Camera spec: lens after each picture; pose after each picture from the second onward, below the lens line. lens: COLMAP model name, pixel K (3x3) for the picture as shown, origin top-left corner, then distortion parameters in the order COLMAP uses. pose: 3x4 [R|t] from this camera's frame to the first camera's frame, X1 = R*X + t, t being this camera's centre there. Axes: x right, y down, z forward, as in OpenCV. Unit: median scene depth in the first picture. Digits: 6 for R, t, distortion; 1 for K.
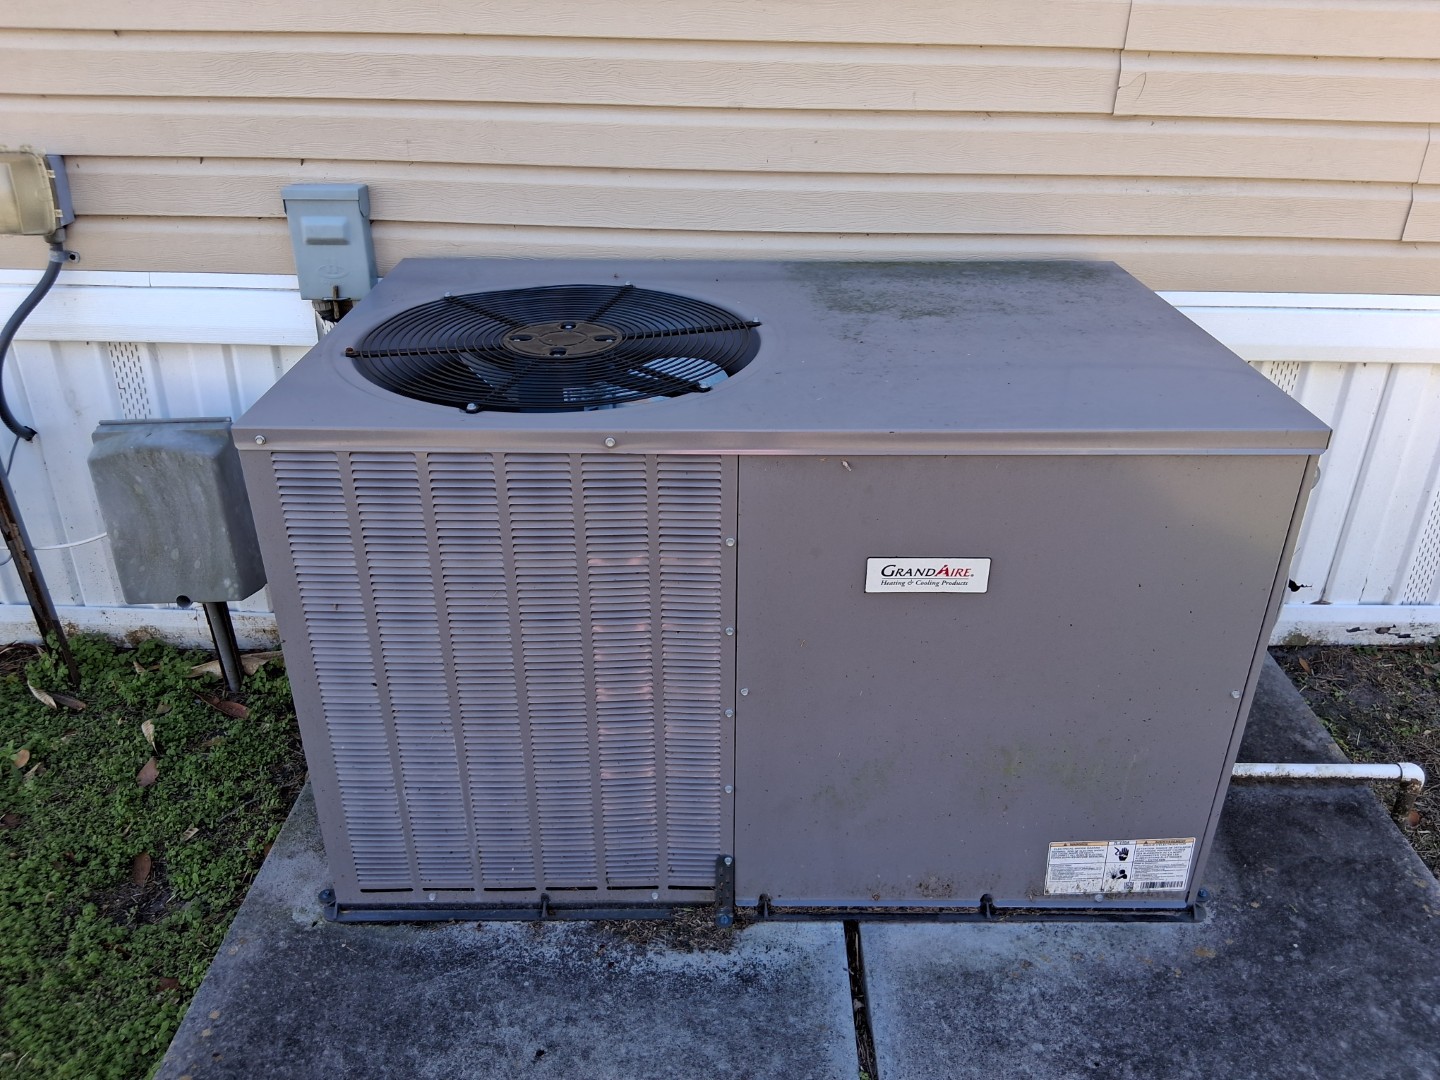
lens RADIAL K [[1089.9, 0, 722.8], [0, 1089.9, 541.3], [0, 0, 1]] dist [0.124782, -0.223964]
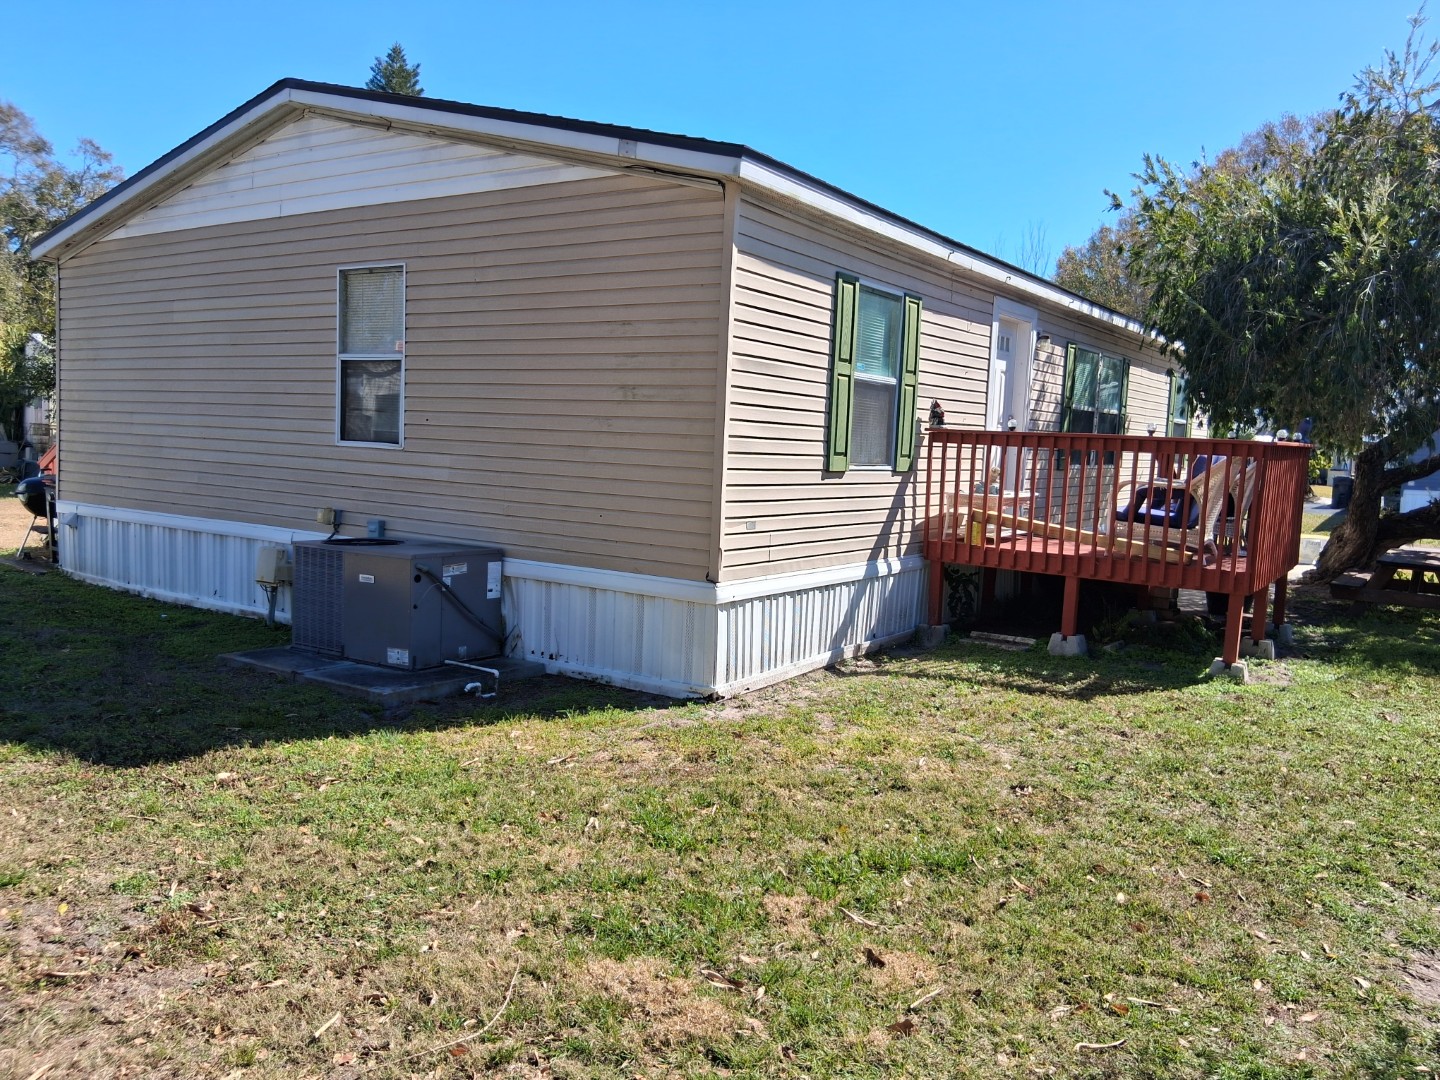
lens RADIAL K [[1089.9, 0, 722.8], [0, 1089.9, 541.3], [0, 0, 1]] dist [0.124782, -0.223964]
pose [[0.821992, 0.067289, -0.565510, 3.931662], [-0.293576, 0.900954, -0.319523, 0.909891], [0.487998, 0.428665, 0.760331, -1.967646]]
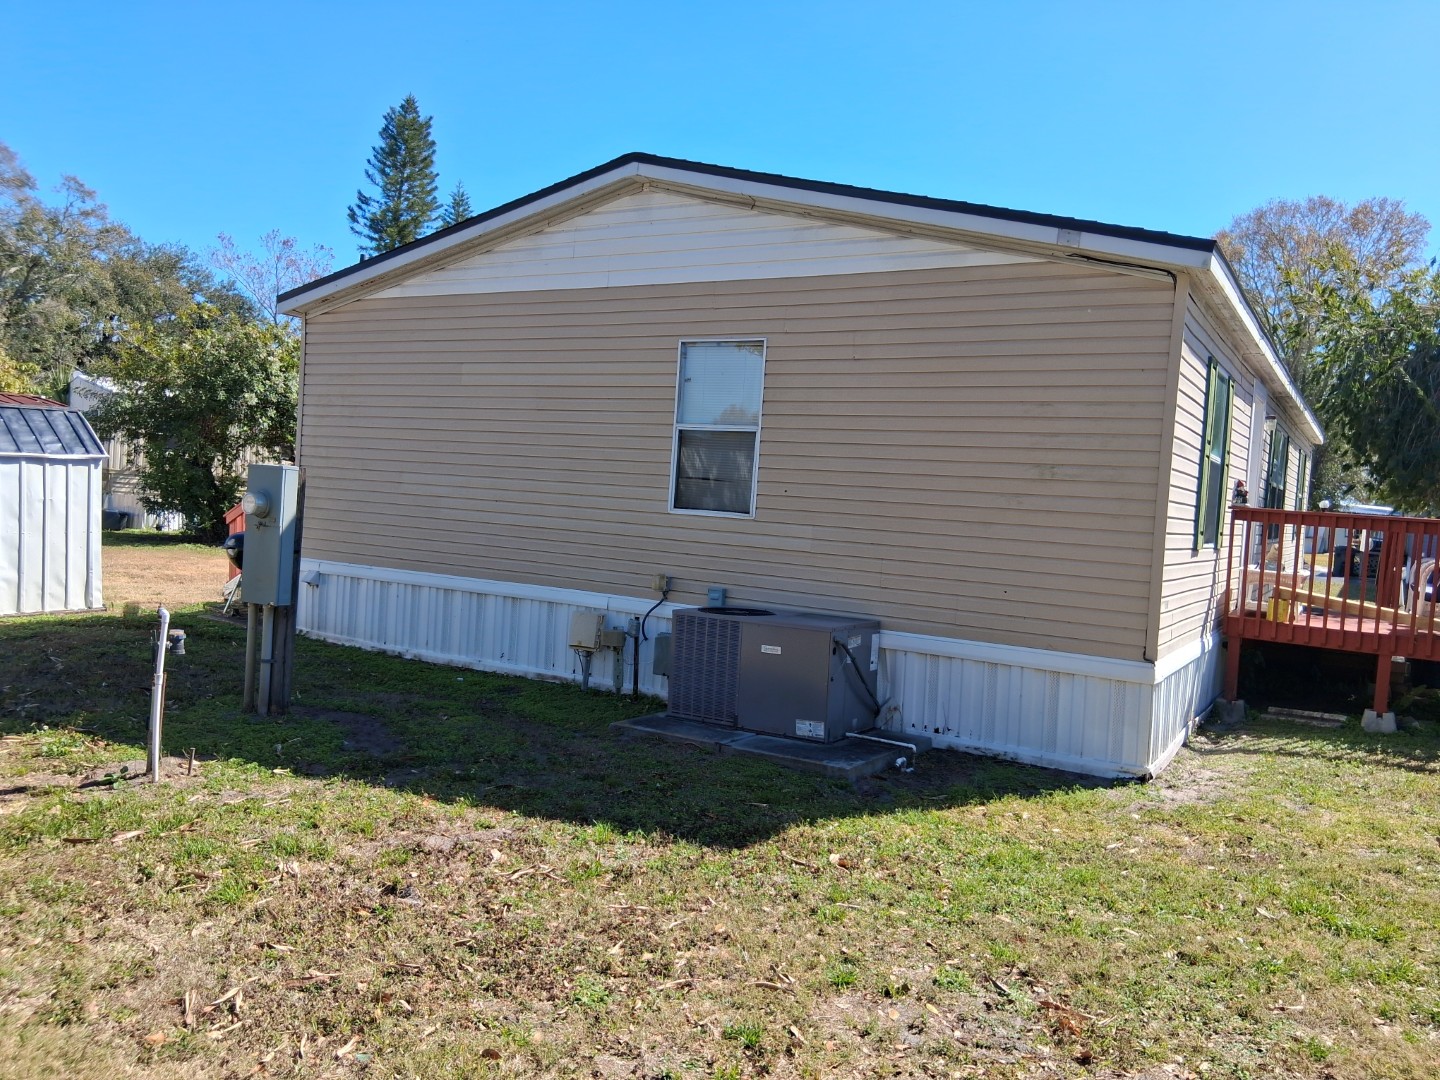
lens RADIAL K [[1089.9, 0, 722.8], [0, 1089.9, 541.3], [0, 0, 1]] dist [0.124782, -0.223964]
pose [[0.851351, 0.056934, -0.521499, 2.332458], [-0.290149, 0.879305, -0.377673, 1.406439], [0.437054, 0.472844, 0.765116, -2.942395]]
